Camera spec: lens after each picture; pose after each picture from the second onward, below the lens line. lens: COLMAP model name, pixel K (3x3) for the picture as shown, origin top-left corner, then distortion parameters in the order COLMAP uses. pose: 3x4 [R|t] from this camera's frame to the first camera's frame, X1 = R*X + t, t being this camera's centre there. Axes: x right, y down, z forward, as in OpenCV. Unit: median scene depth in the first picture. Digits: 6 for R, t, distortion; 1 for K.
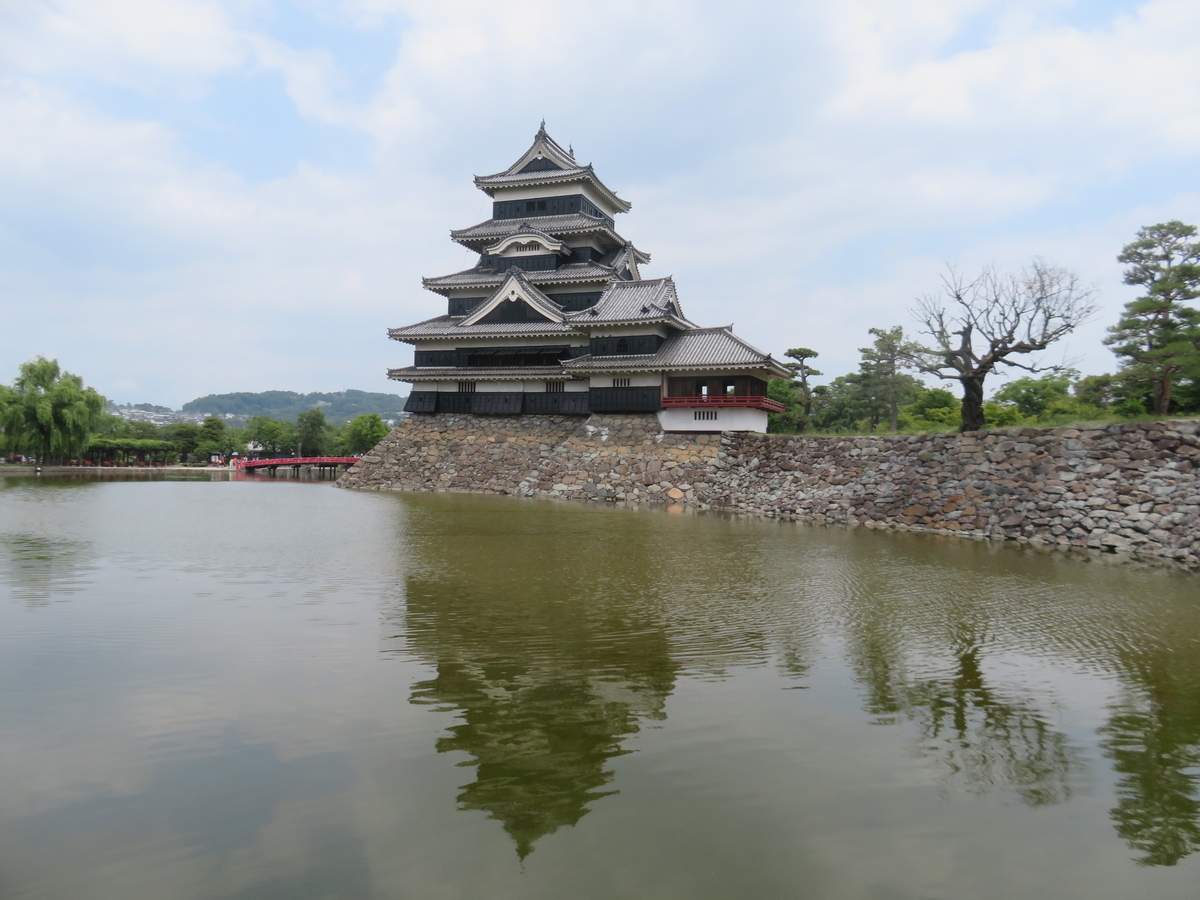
lens RADIAL K [[850.6, 0, 601.7], [0, 850.6, 447.3], [0, 0, 1]] dist [-0.027431, 0.018001]
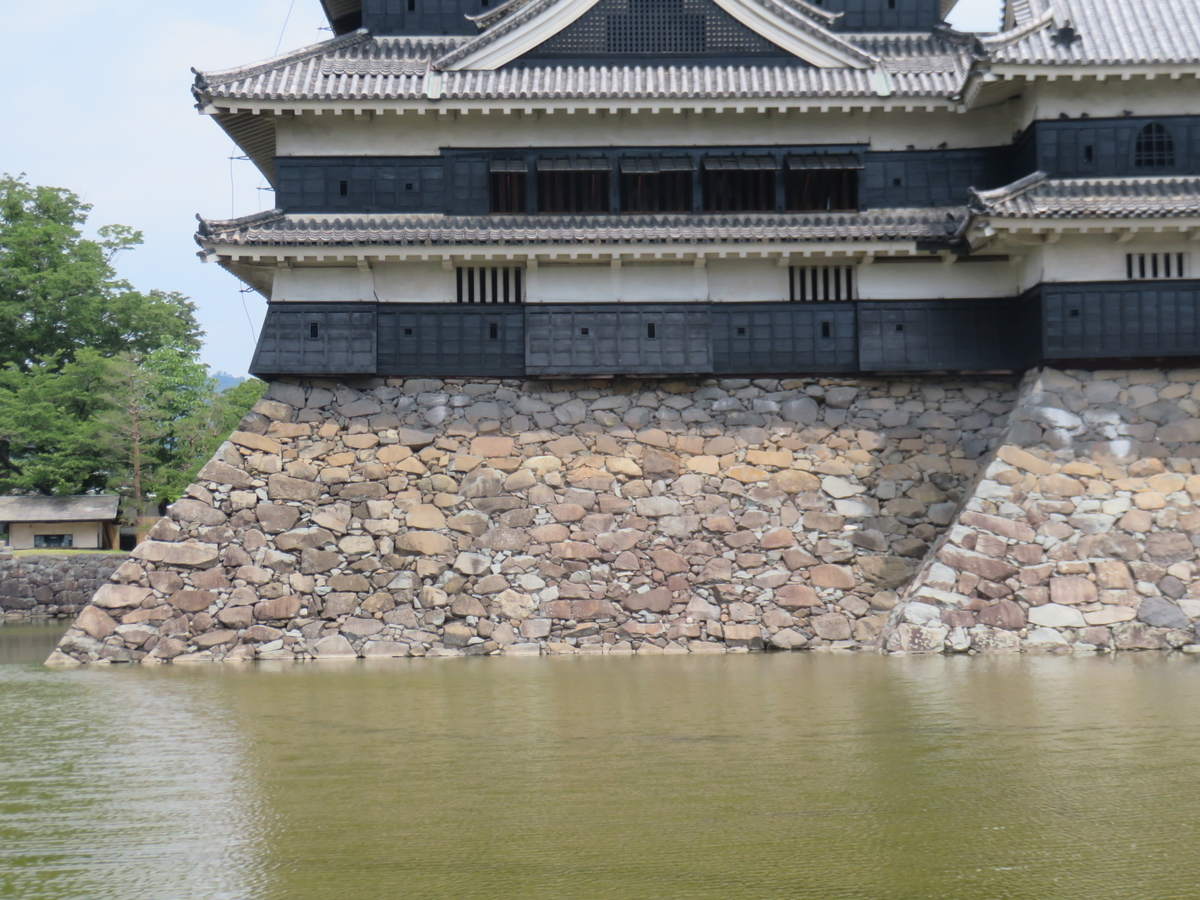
lens RADIAL K [[2513.2, 0, 606.3], [0, 2513.2, 414.6], [0, 0, 1]] dist [-0.006498, 0.000000]
pose [[0.927613, -0.020211, 0.372995, -0.472829], [0.031945, 0.999169, -0.025304, -0.005536], [-0.372174, 0.035388, 0.927488, 0.224724]]
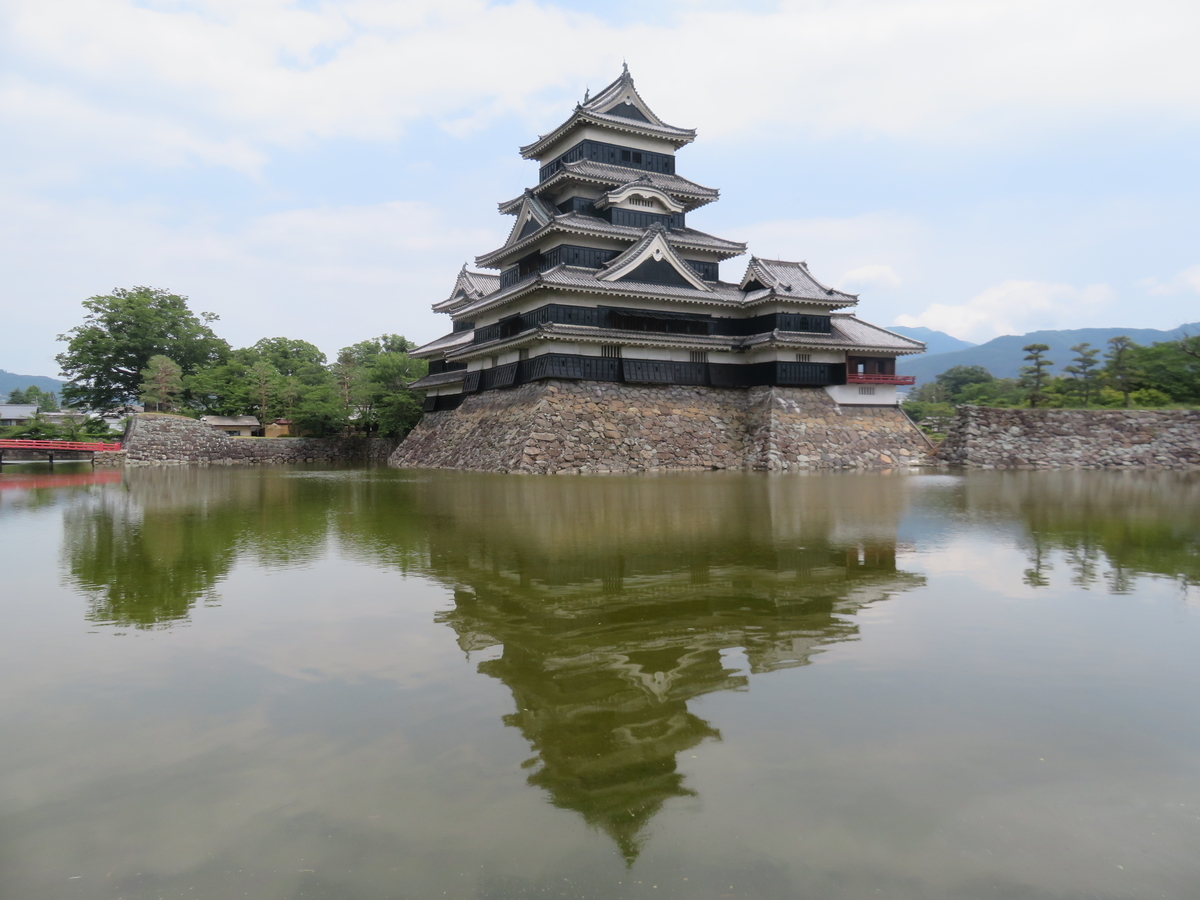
lens RADIAL K [[850.6, 0, 593.3], [0, 850.6, 450.5], [0, 0, 1]] dist [-0.027431, 0.018001]
pose [[0.661905, -0.038036, 0.748622, -0.899056], [0.005405, 0.998928, 0.045975, -0.010162], [-0.749569, -0.026385, 0.661401, 0.467082]]
